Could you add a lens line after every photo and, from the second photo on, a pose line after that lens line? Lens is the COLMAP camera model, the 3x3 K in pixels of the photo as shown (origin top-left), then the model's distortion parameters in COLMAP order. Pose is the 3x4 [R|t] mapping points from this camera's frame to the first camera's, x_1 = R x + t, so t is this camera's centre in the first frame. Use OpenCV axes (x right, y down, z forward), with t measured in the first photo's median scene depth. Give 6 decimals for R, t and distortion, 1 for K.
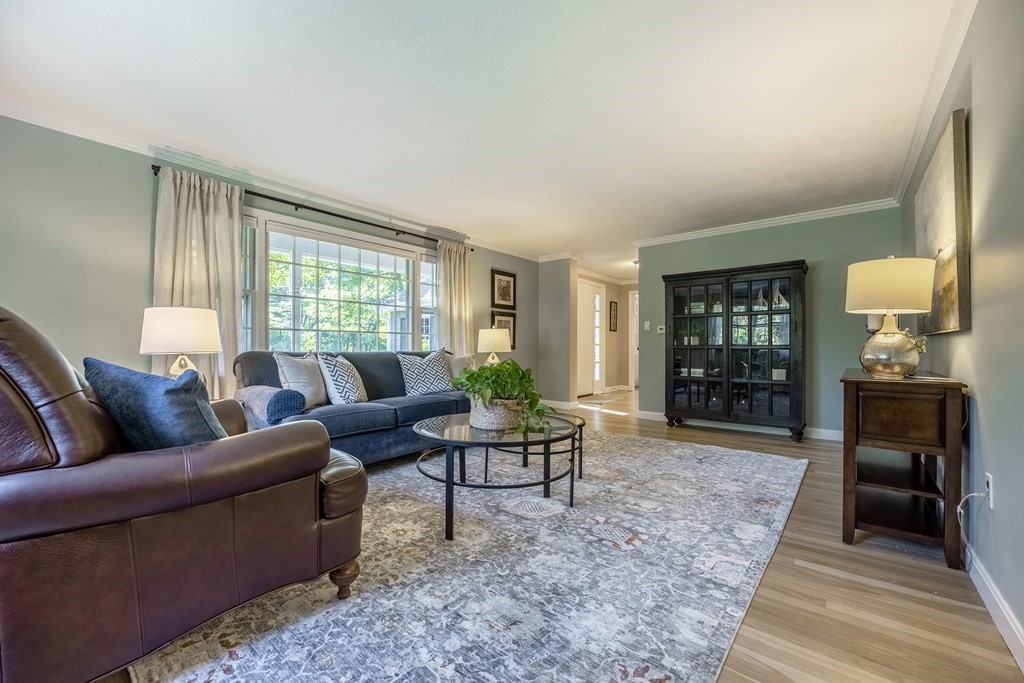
lens RADIAL K [[412.2, 0, 507.6], [0, 412.2, 346.0], [0, 0, 1]] dist [-0.008289, 0.000972]
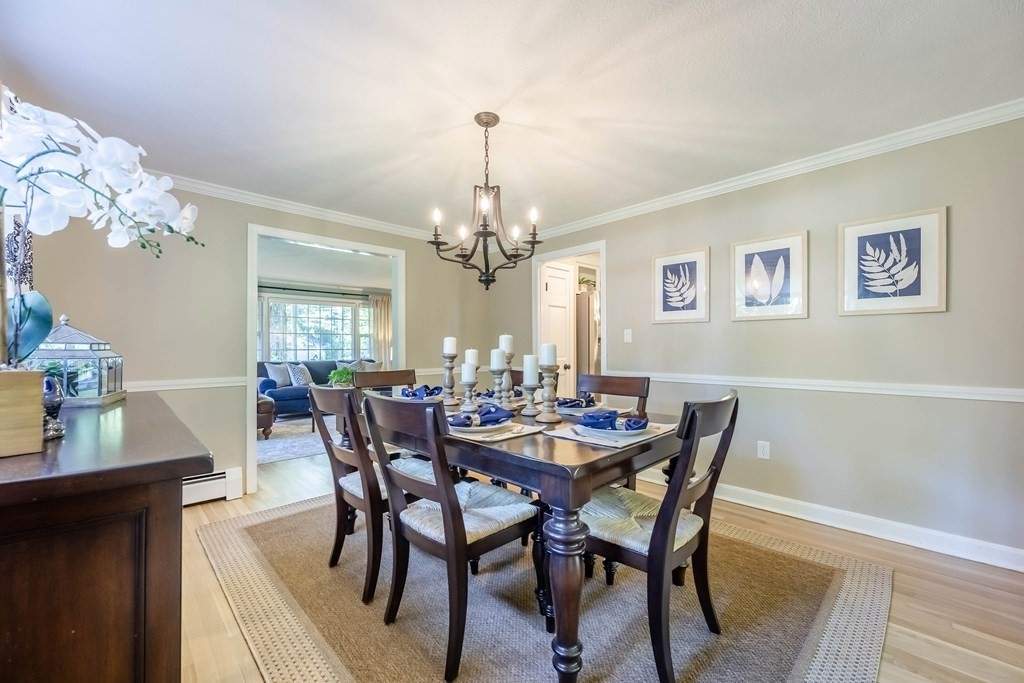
lens RADIAL K [[412.2, 0, 512.9], [0, 412.2, 341.8], [0, 0, 1]] dist [-0.008289, 0.000972]
pose [[0.994699, -0.005857, -0.102664, 0.888845], [0.005968, 0.999982, 0.000776, -0.082424], [0.102658, -0.001385, 0.994716, -0.974713]]
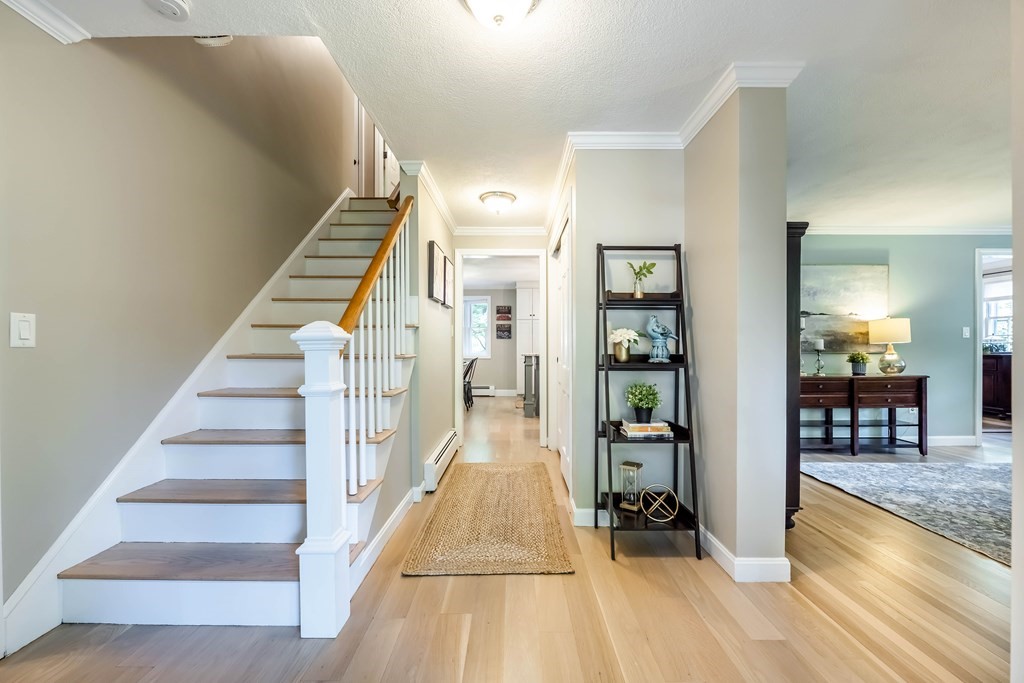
lens RADIAL K [[412.2, 0, 518.9], [0, 412.2, 348.2], [0, 0, 1]] dist [-0.008289, 0.000972]
pose [[-0.637825, -0.002749, 0.770176, 0.323446], [-0.002216, 0.999996, 0.001734, -0.032148], [-0.770178, -0.000601, -0.637829, 2.294339]]
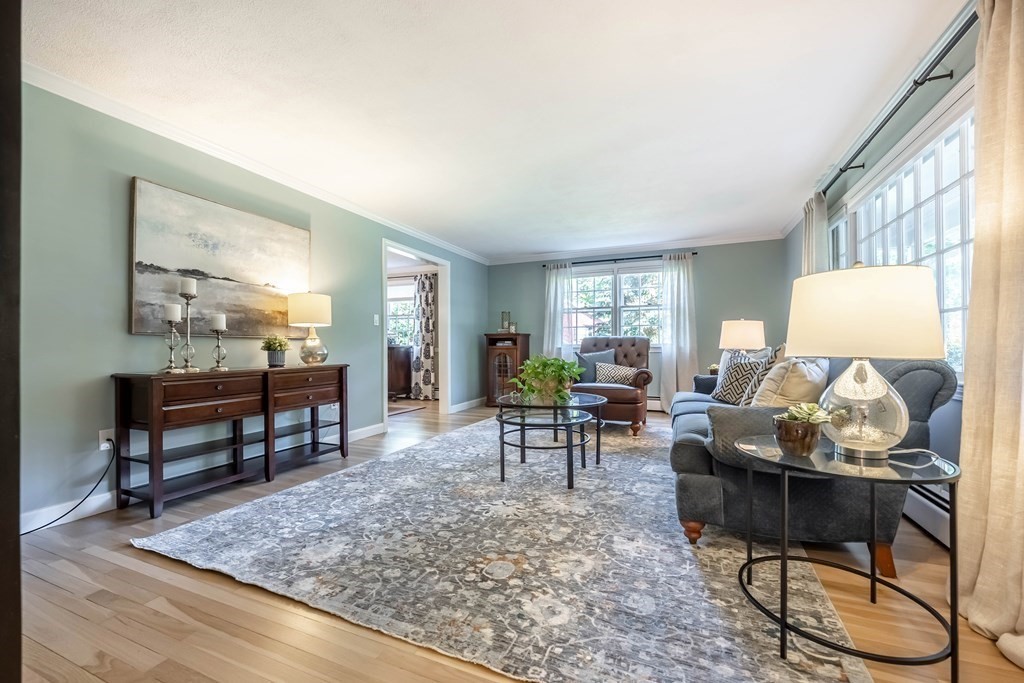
lens RADIAL K [[412.2, 0, 509.8], [0, 412.2, 348.3], [0, 0, 1]] dist [-0.008289, 0.000972]
pose [[-0.958107, 0.002417, -0.286402, 0.388594], [0.003282, 0.999991, -0.002538, 0.011943], [0.286393, -0.003371, -0.958106, 1.719283]]
